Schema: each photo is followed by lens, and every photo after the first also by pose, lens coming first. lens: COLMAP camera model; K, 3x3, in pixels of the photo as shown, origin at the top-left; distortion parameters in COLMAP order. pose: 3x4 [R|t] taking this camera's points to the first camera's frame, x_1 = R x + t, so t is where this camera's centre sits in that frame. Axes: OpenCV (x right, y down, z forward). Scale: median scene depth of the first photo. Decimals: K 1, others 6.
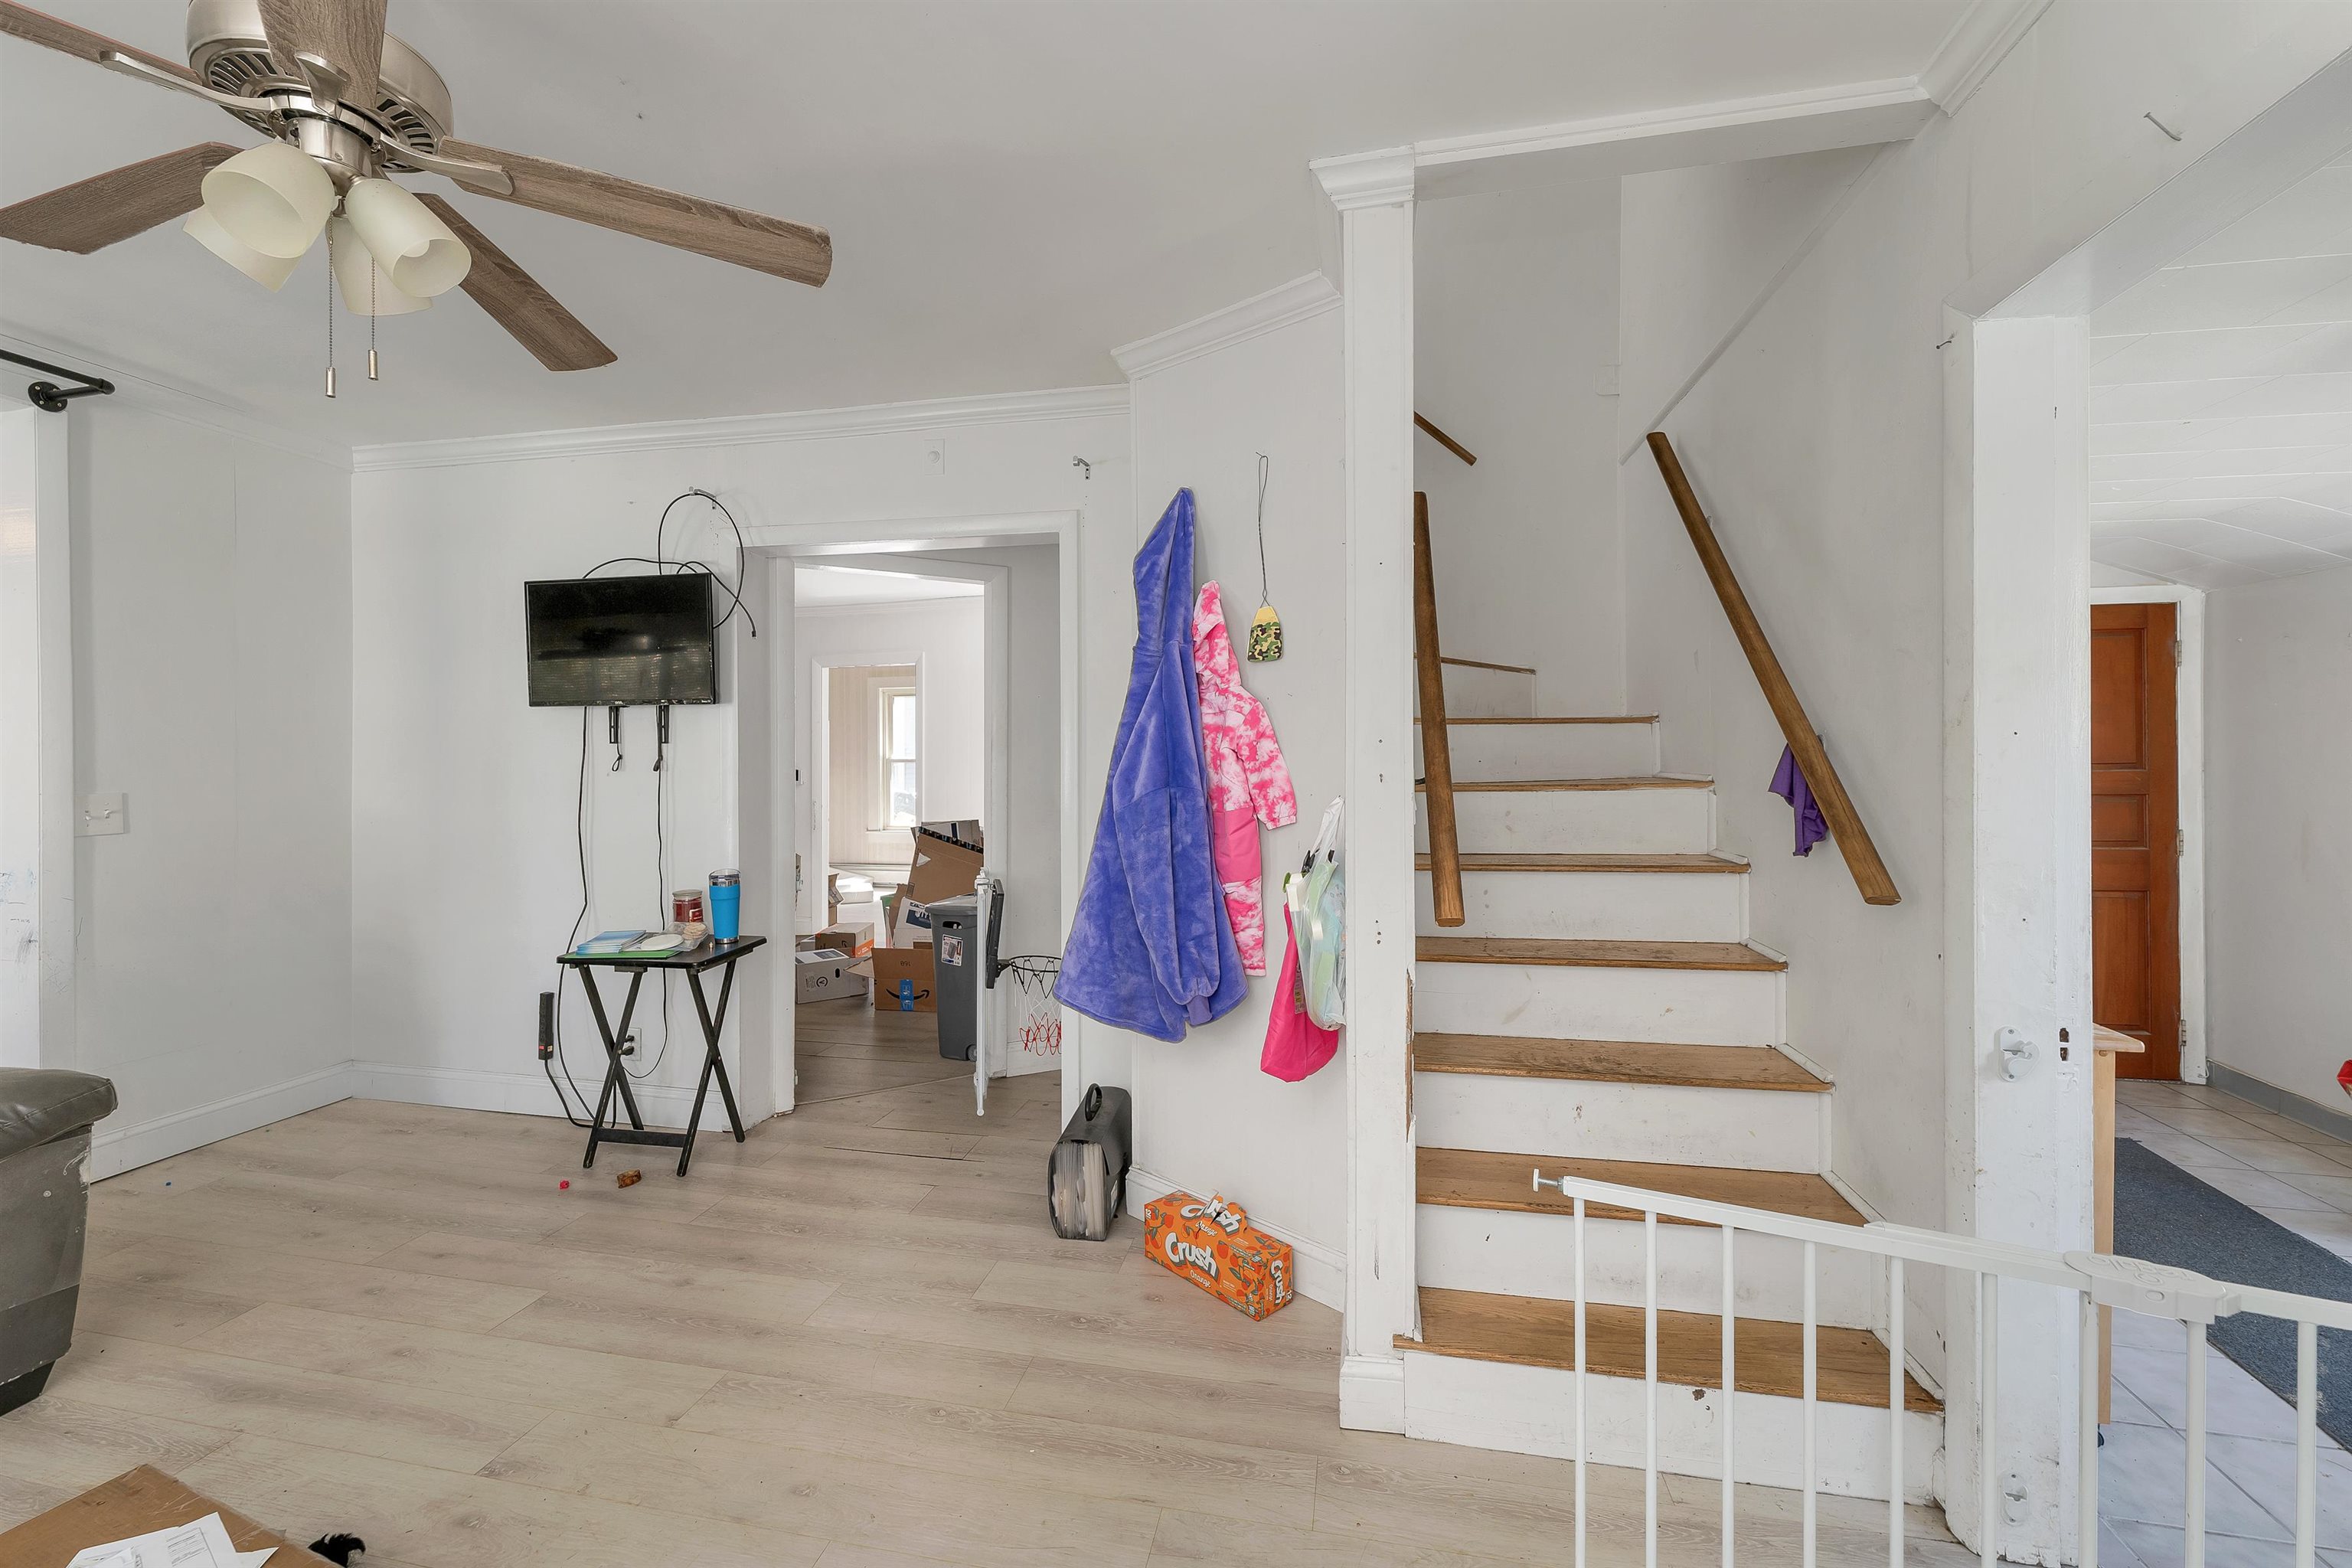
lens RADIAL K [[968.0, 0, 1170.7], [0, 968.0, 749.2], [0, 0, 1]] dist [0.000527, 0.000008]
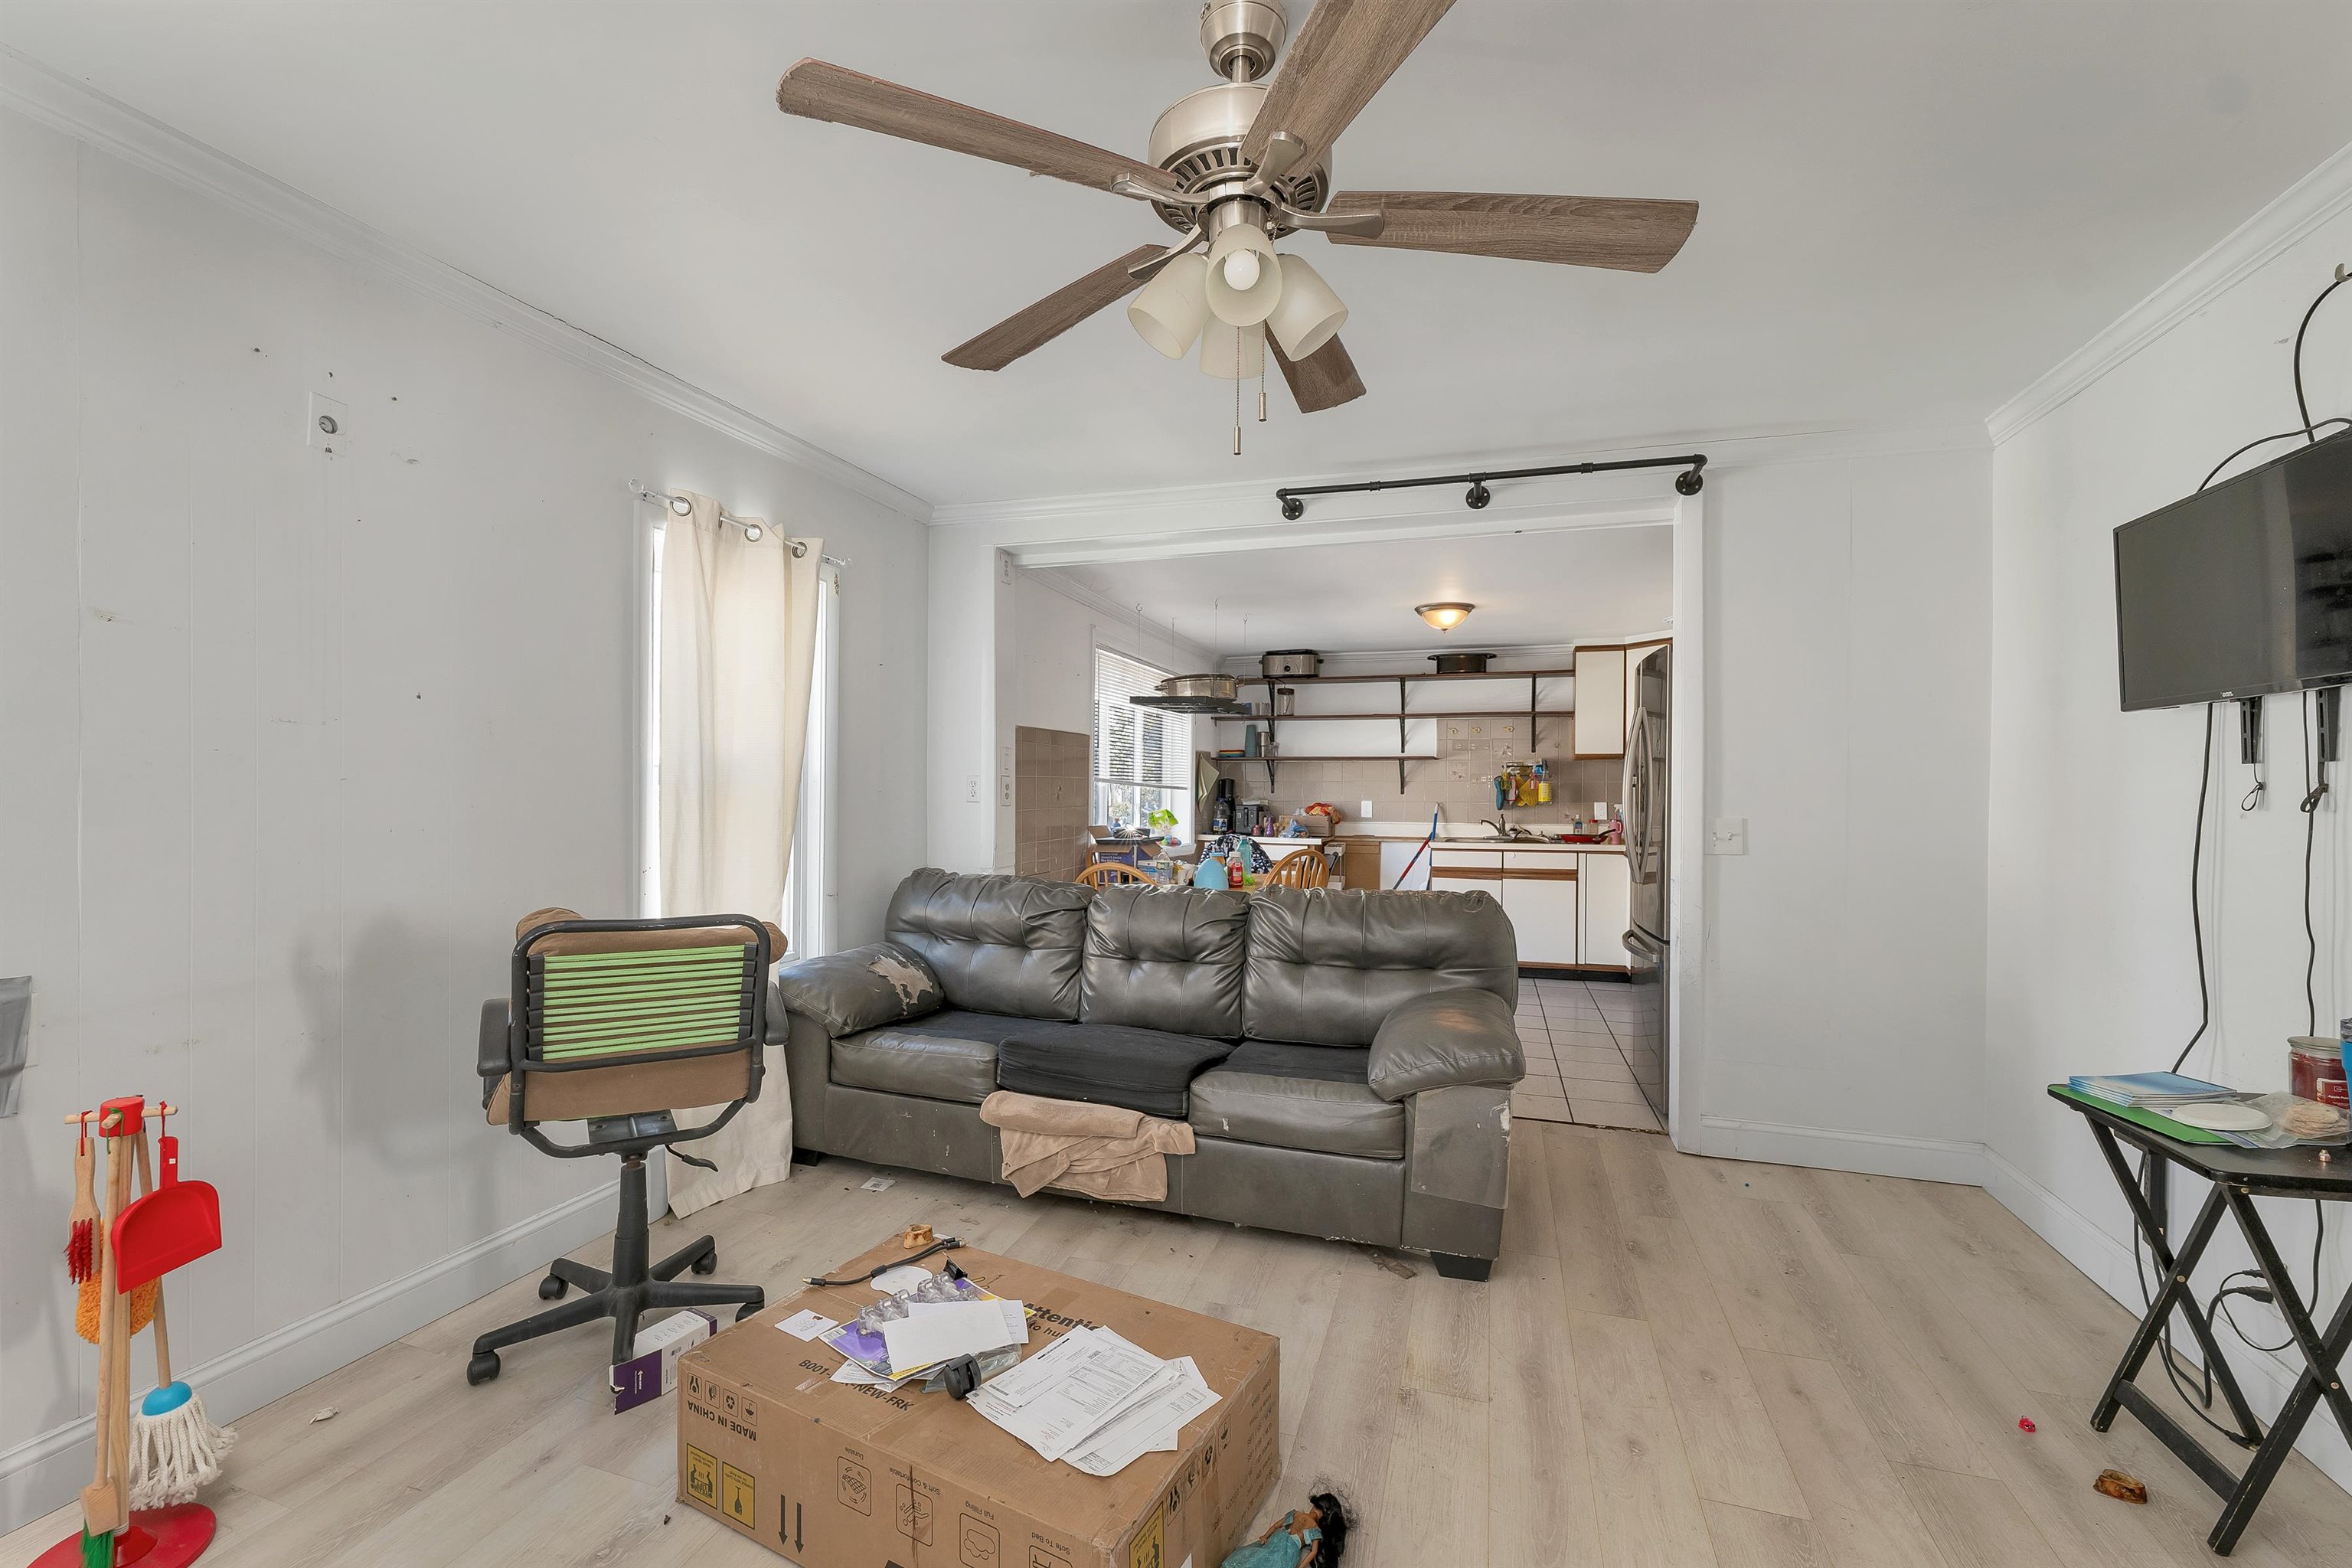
lens RADIAL K [[986.5, 0, 1163.6], [0, 986.5, 788.3], [0, 0, 1]] dist [0.000024, 0.000292]
pose [[-0.117322, 0.002550, -0.993091, 0.116894], [0.005003, 0.999986, 0.001977, 0.005956], [0.993081, -0.004737, -0.117333, 0.479968]]
